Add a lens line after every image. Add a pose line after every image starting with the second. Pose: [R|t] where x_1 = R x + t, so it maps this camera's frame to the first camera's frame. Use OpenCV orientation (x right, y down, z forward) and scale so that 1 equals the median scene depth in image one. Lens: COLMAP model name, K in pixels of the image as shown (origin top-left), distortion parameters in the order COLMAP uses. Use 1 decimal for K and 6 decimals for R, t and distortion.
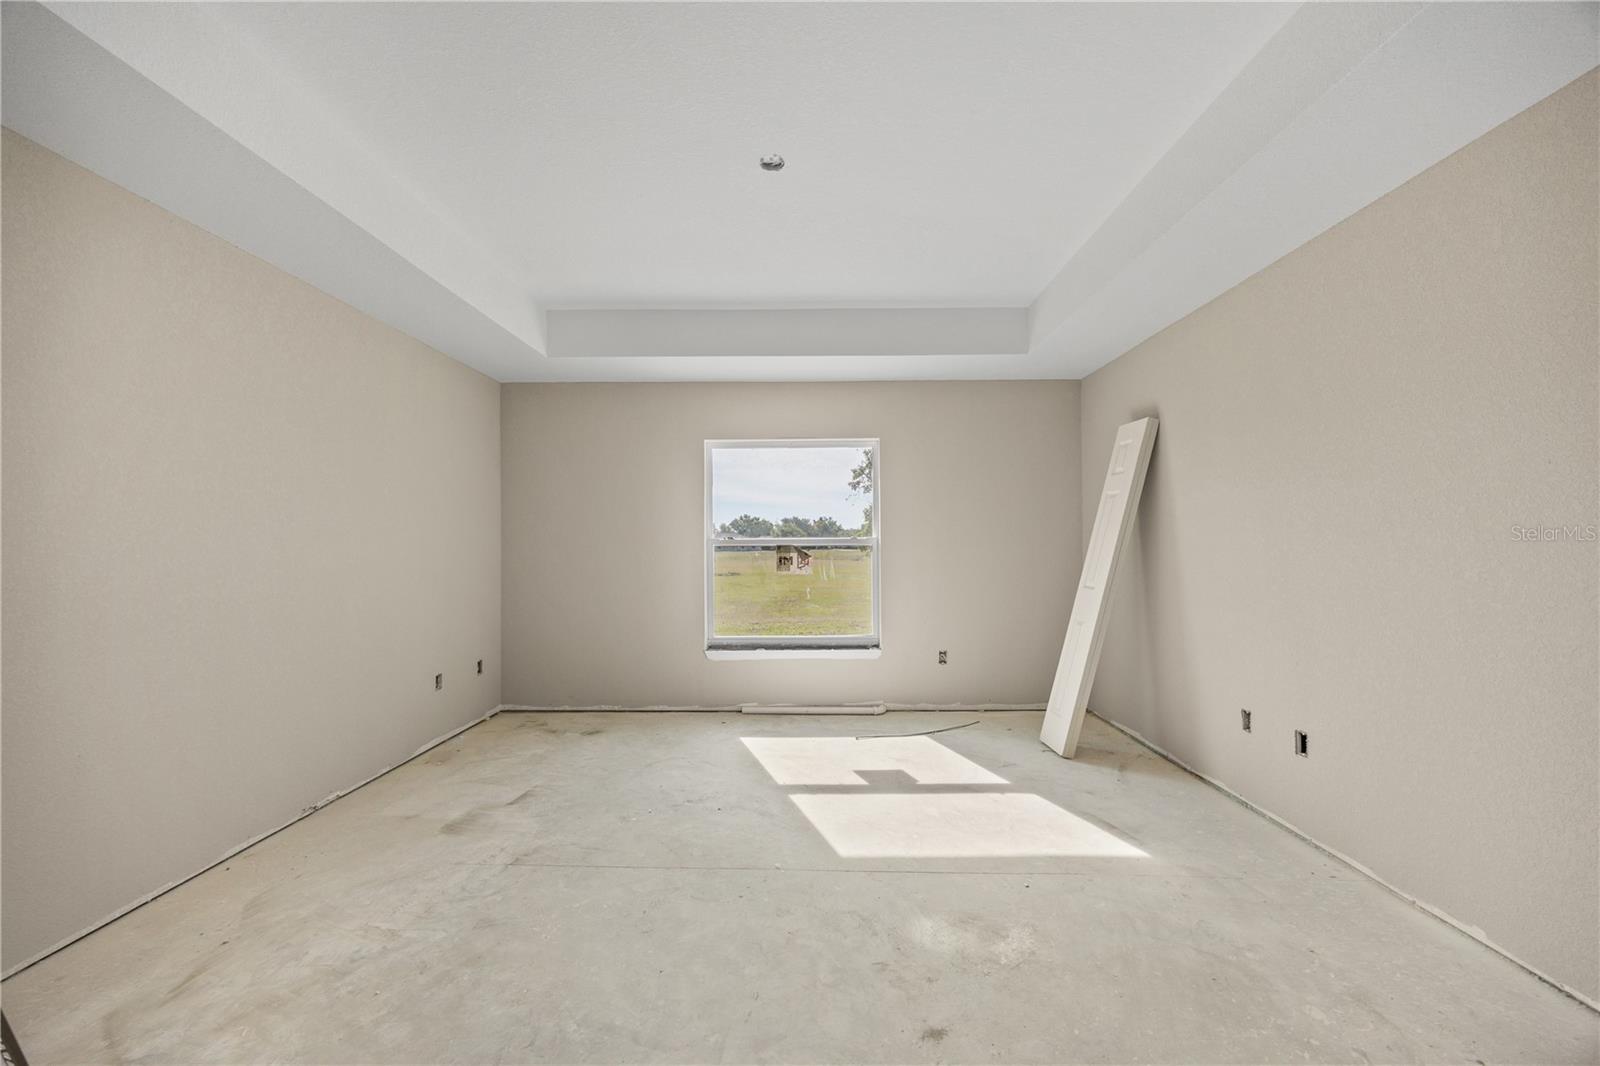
lens RADIAL K [[633.5, 0, 814.0], [0, 633.5, 536.0], [0, 0, 1]] dist [-0.002358, 0.000024]
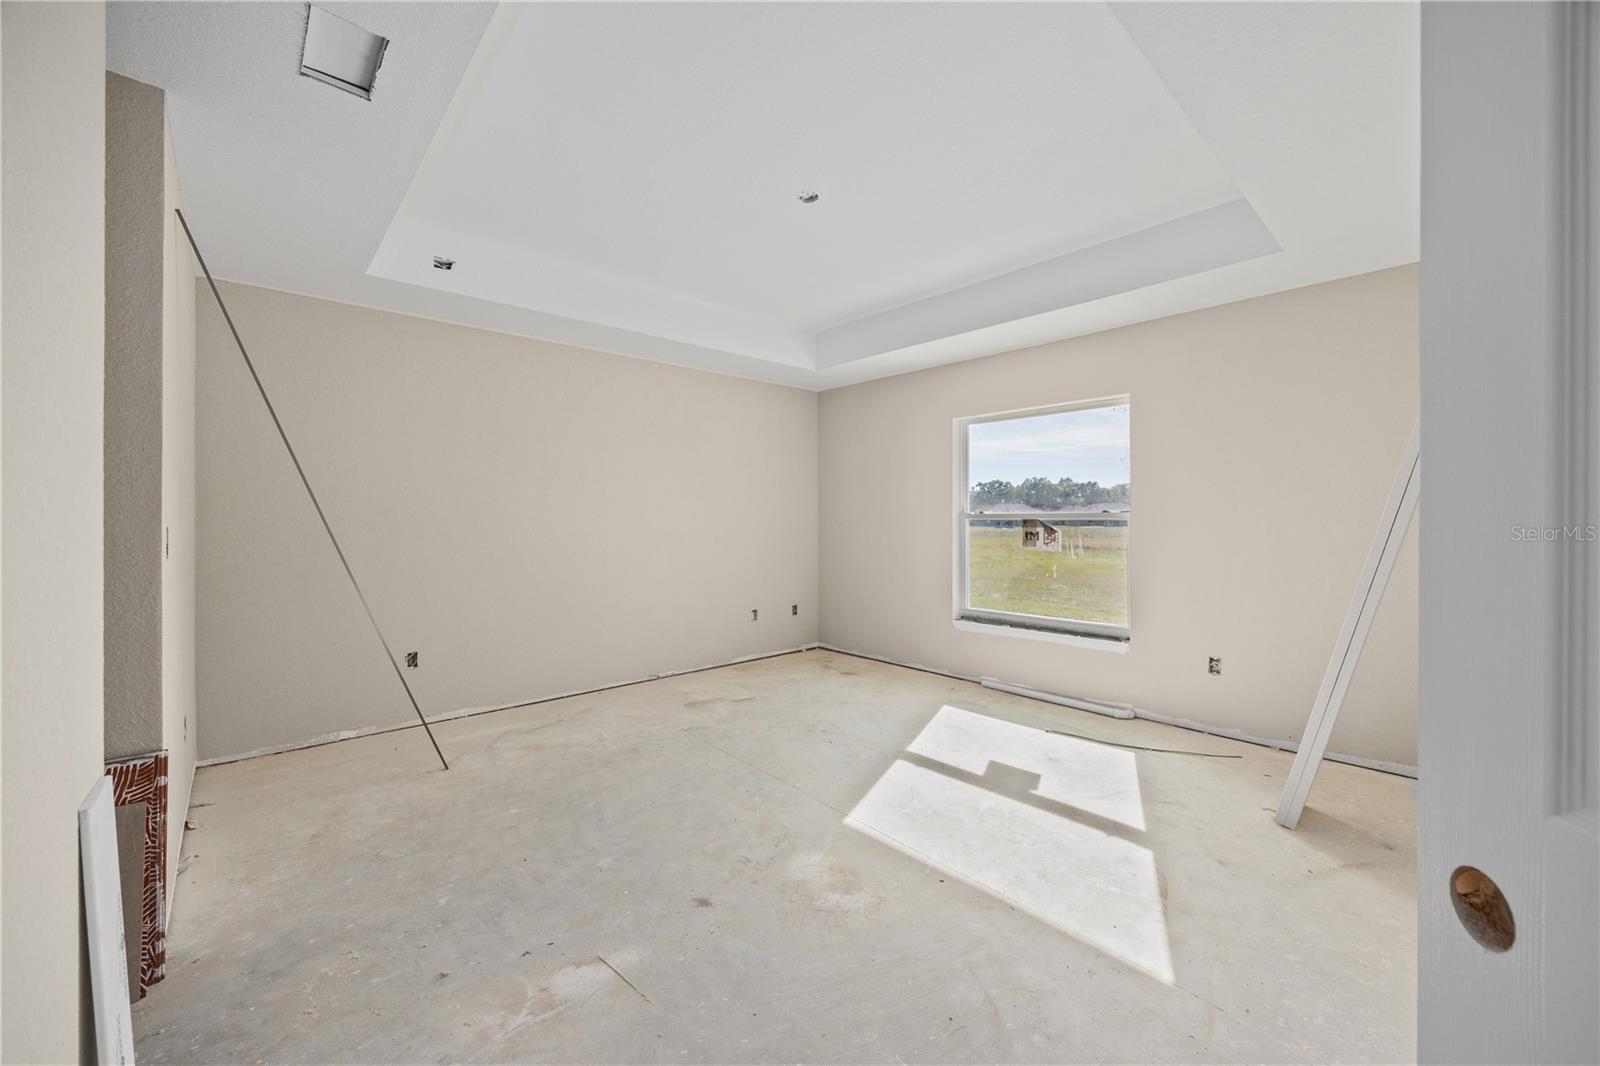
lens RADIAL K [[633.5, 0, 780.8], [0, 633.5, 521.4], [0, 0, 1]] dist [-0.002358, 0.000024]
pose [[0.659138, 0.007105, -0.751988, 0.460930], [0.009911, 0.999786, 0.018133, -0.003853], [0.751957, -0.019405, 0.658927, 0.103709]]
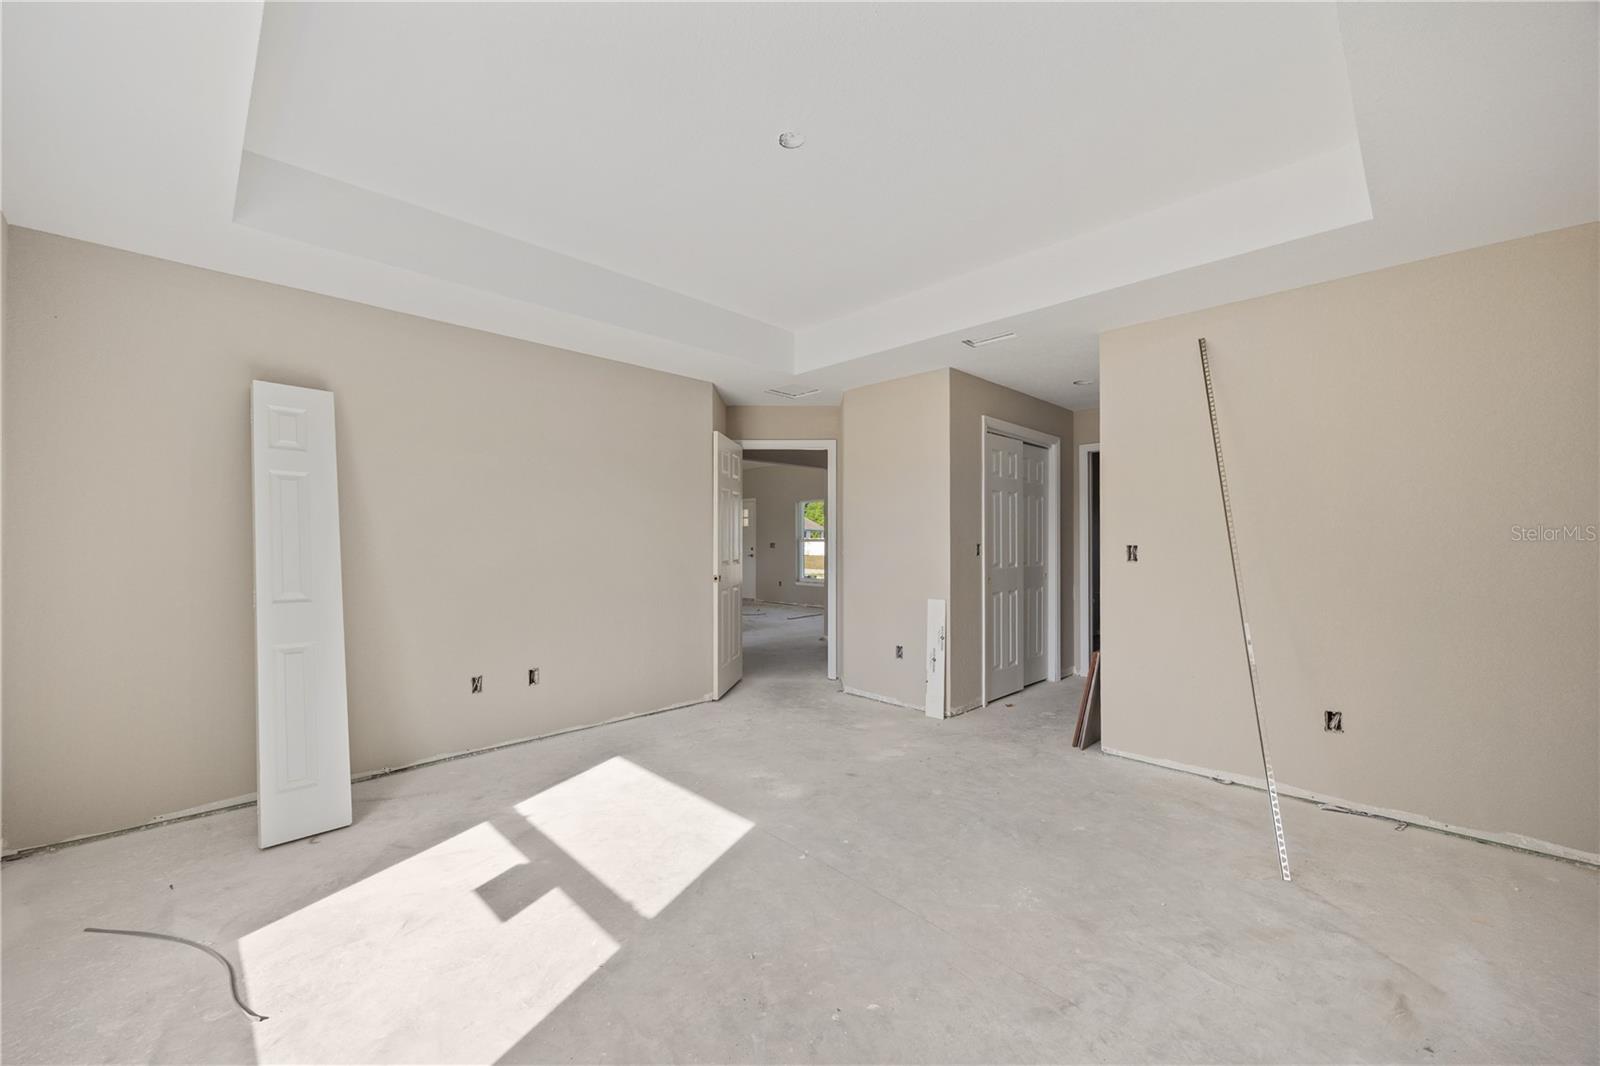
lens RADIAL K [[633.5, 0, 793.8], [0, 633.5, 539.7], [0, 0, 1]] dist [-0.002358, 0.000024]
pose [[-0.708885, 0.008702, 0.705270, -0.426746], [-0.007634, 0.999771, -0.020009, 0.017405], [-0.705282, -0.019568, -0.708656, 0.967309]]
